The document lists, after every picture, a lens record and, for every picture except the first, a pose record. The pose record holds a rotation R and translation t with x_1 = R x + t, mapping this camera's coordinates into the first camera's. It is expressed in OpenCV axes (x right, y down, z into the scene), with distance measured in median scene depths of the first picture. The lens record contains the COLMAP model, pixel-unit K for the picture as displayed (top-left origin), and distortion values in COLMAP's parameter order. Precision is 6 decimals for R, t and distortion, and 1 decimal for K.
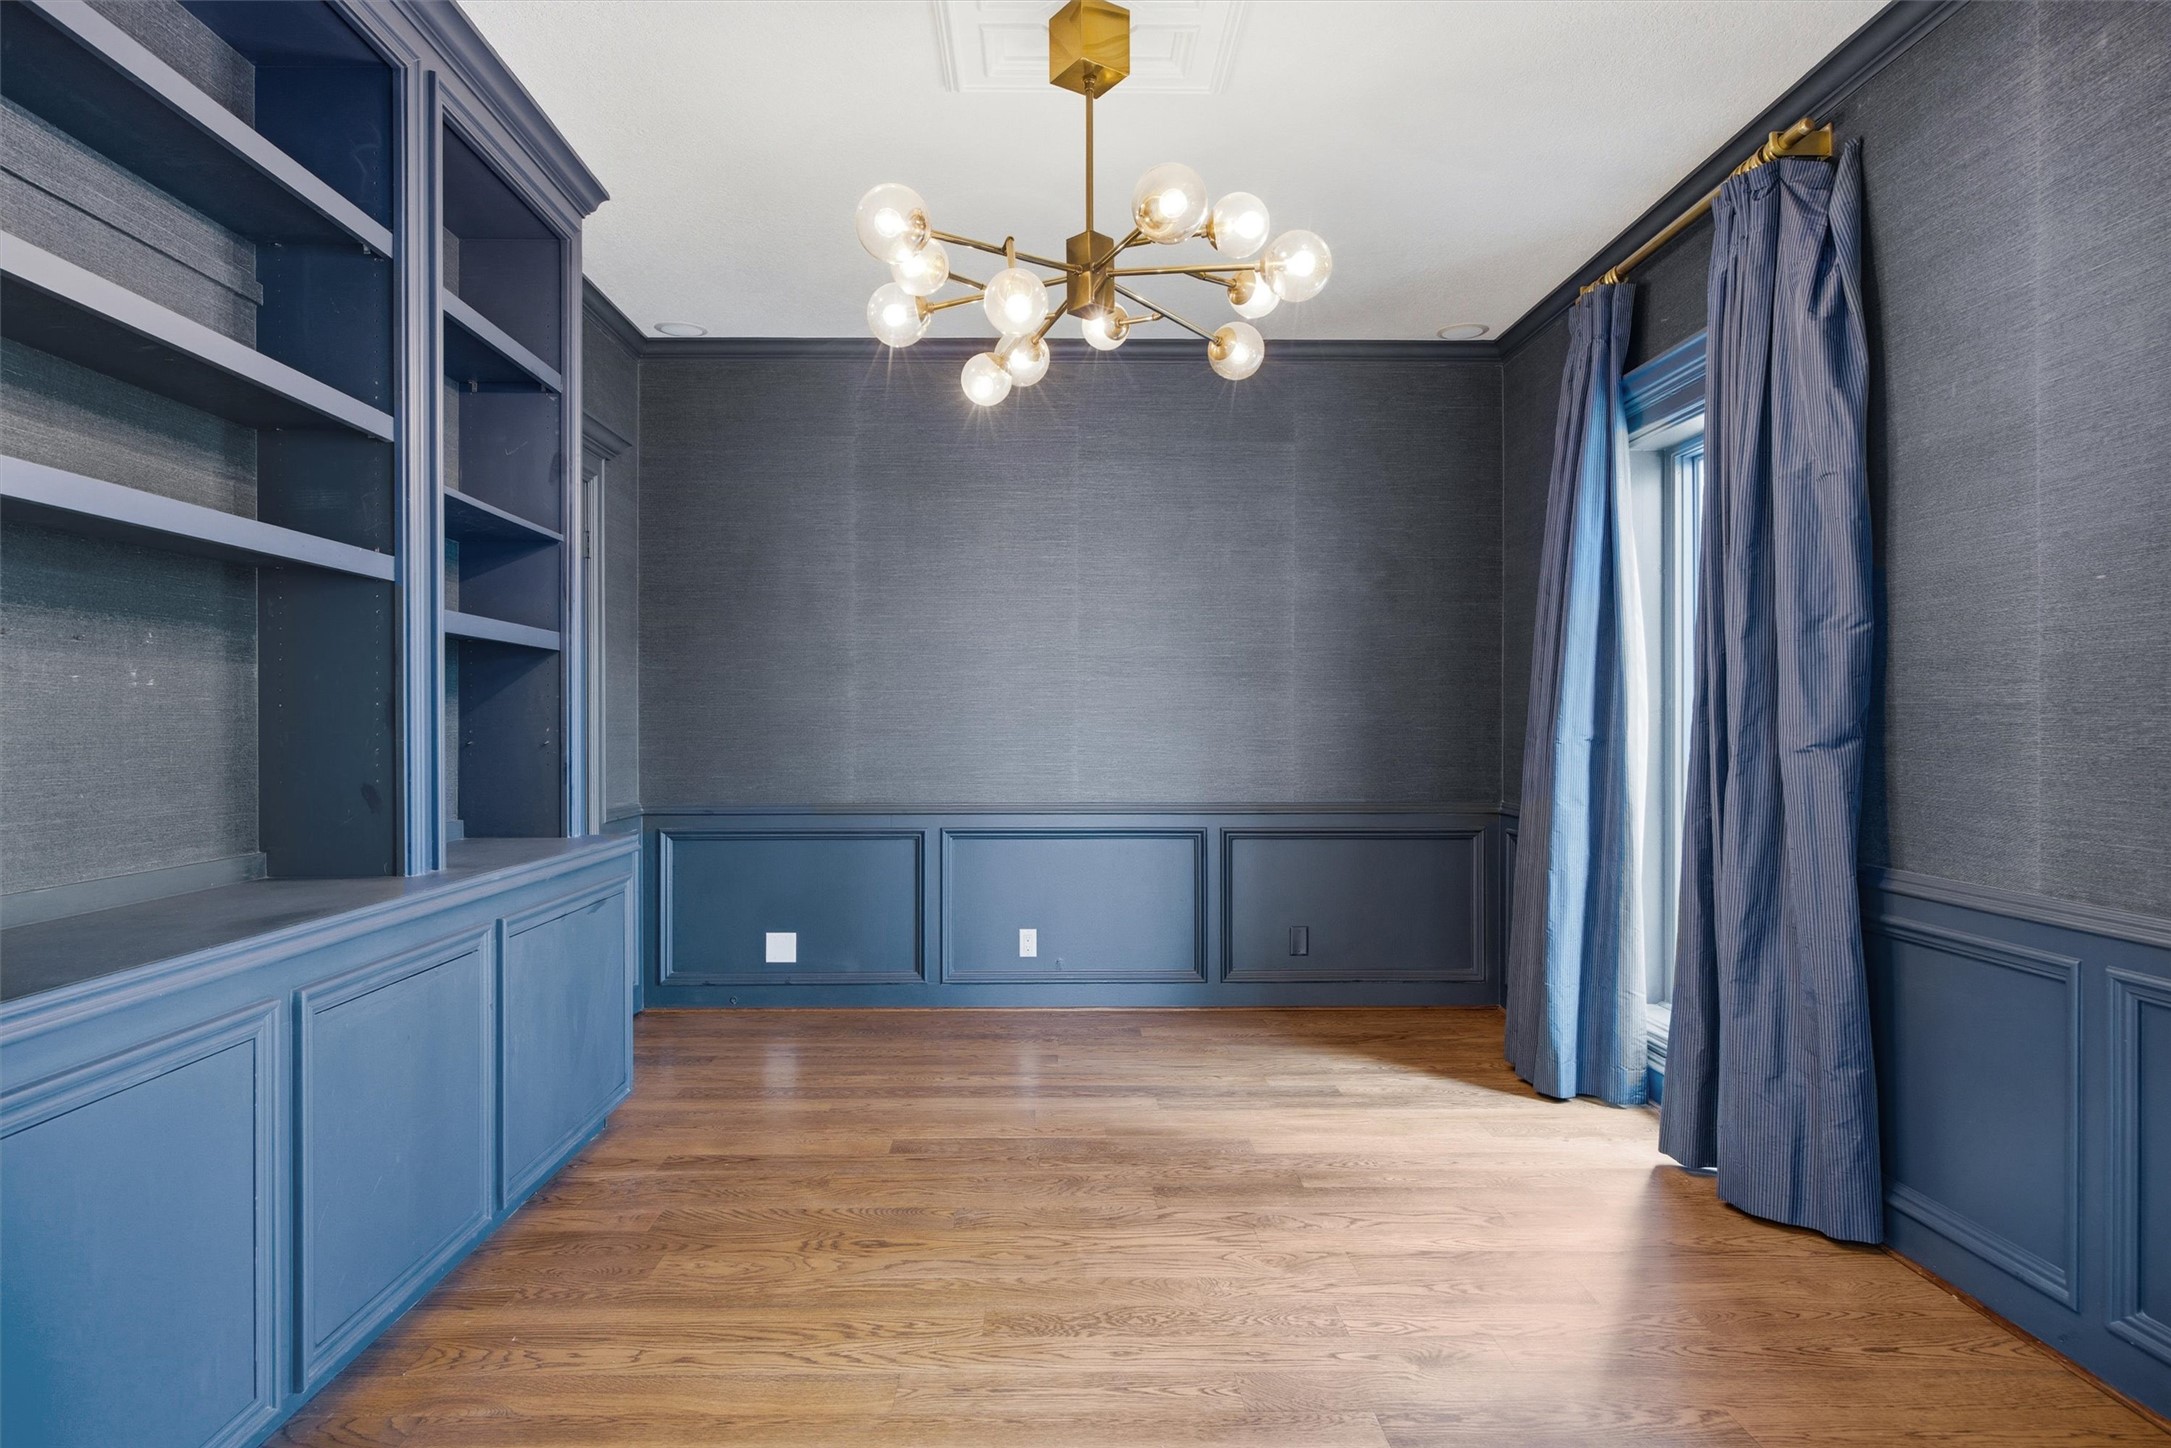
lens RADIAL K [[1236.0, 0, 1077.8], [0, 1236.0, 725.8], [0, 0, 1]] dist [-0.002195, 0.001140]
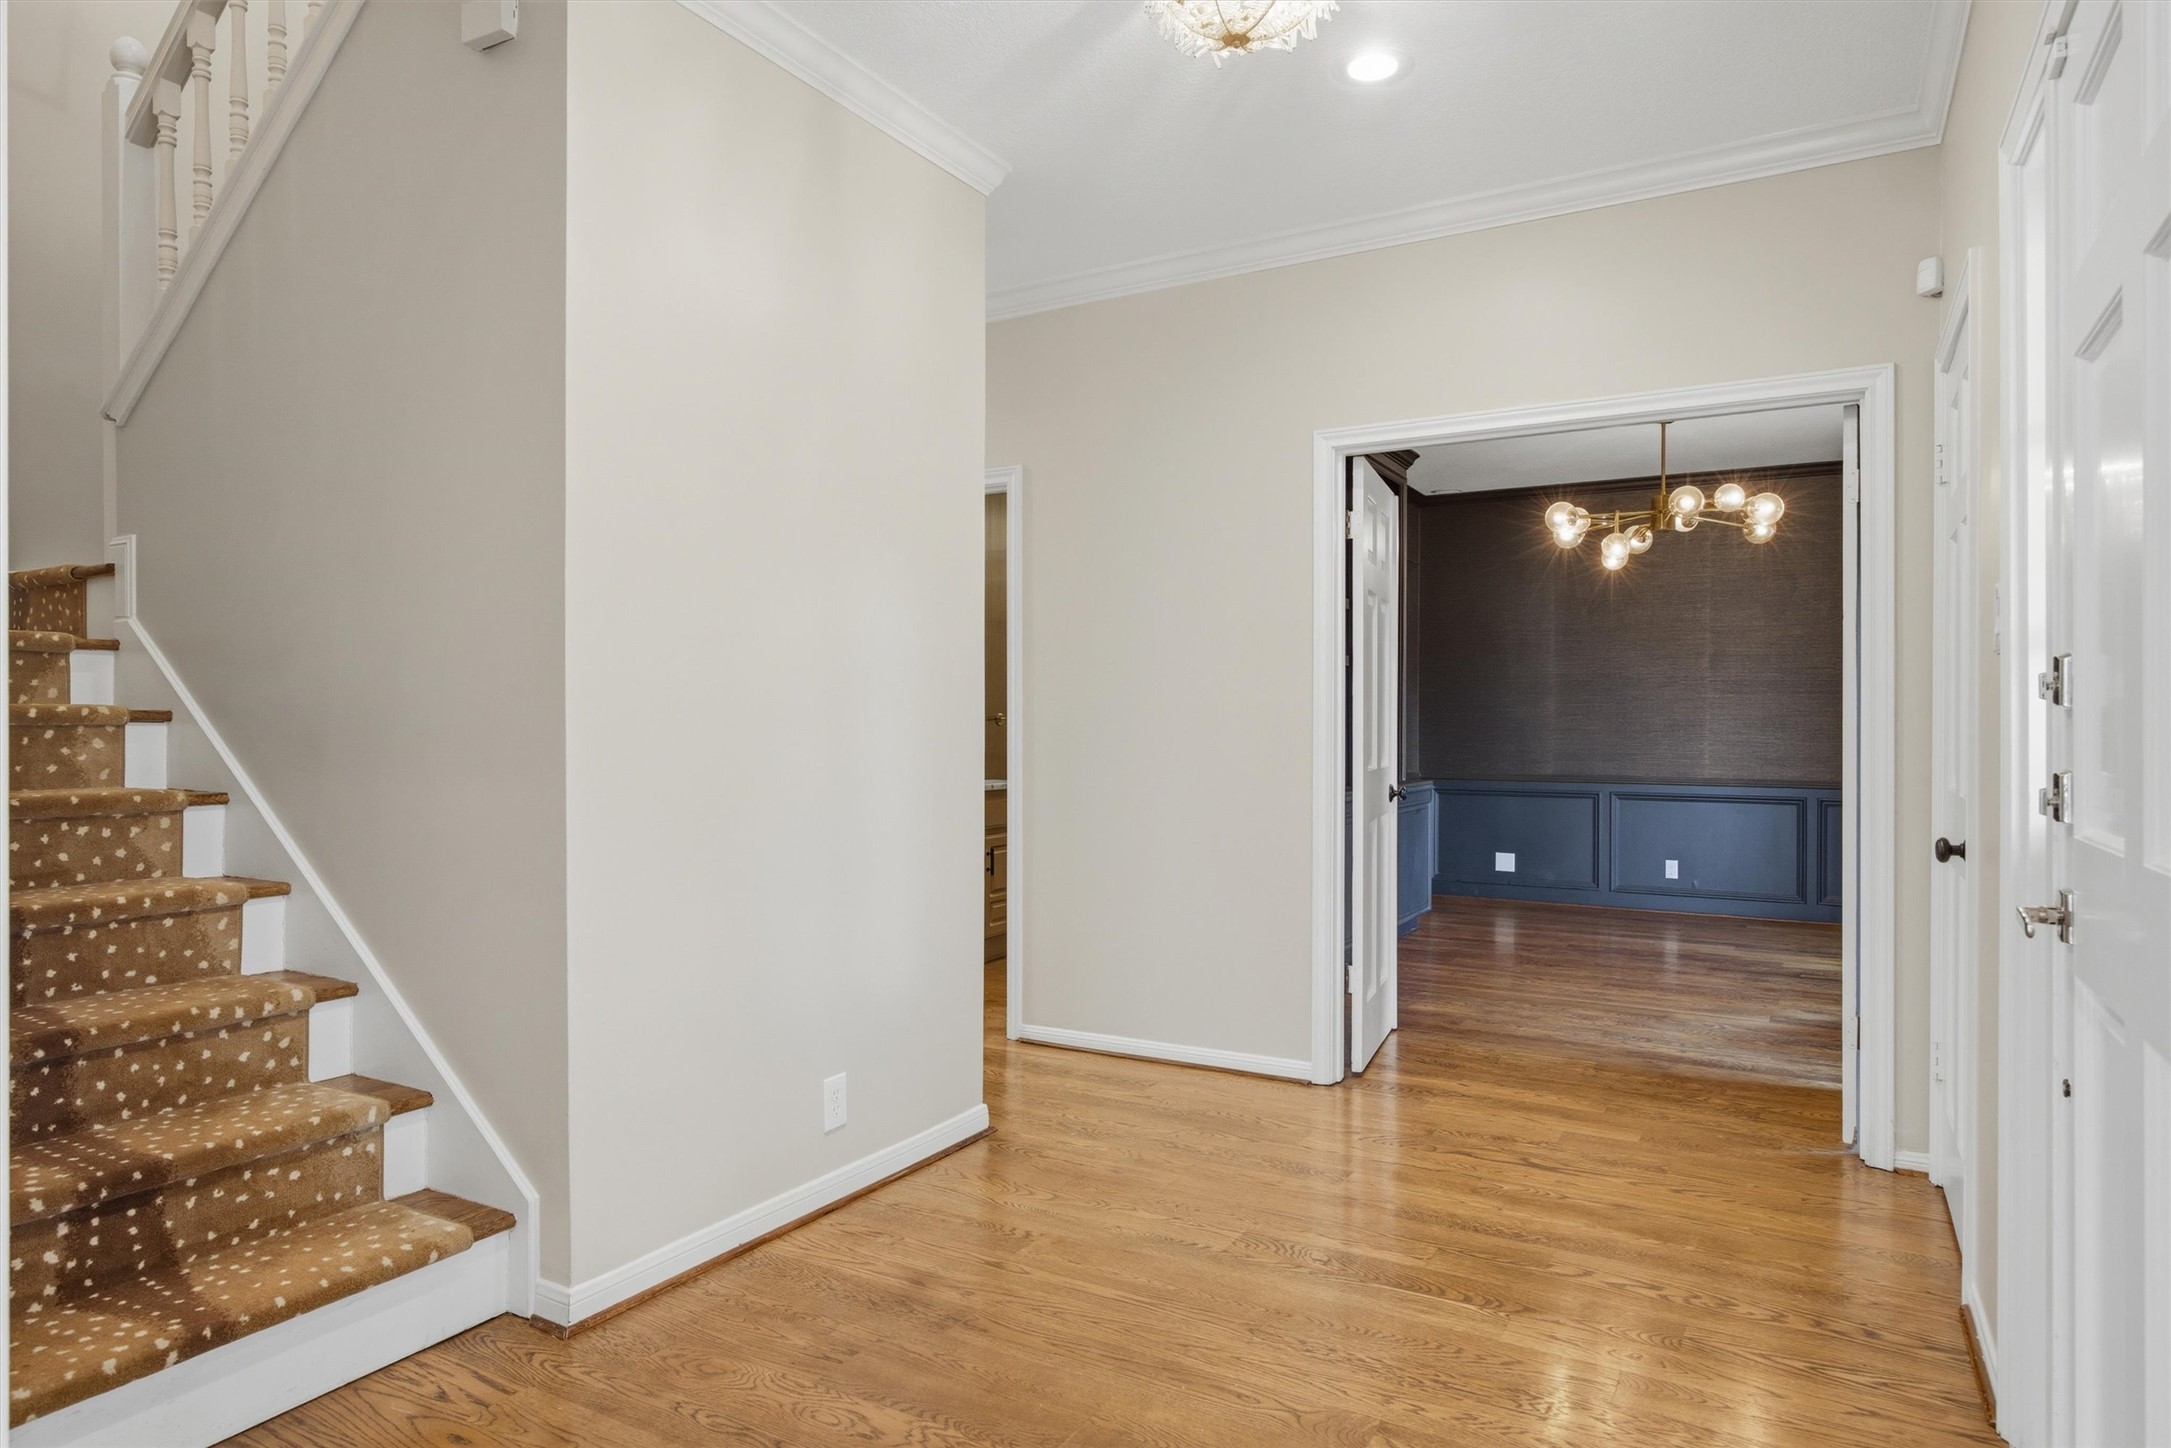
lens RADIAL K [[1236.0, 0, 1077.8], [0, 1236.0, 725.8], [0, 0, 1]] dist [-0.002195, 0.001140]
pose [[0.846121, 0.004914, -0.532968, 0.152349], [-0.003953, 0.999988, 0.002944, -0.003079], [0.532976, -0.000384, 0.846130, -0.686475]]
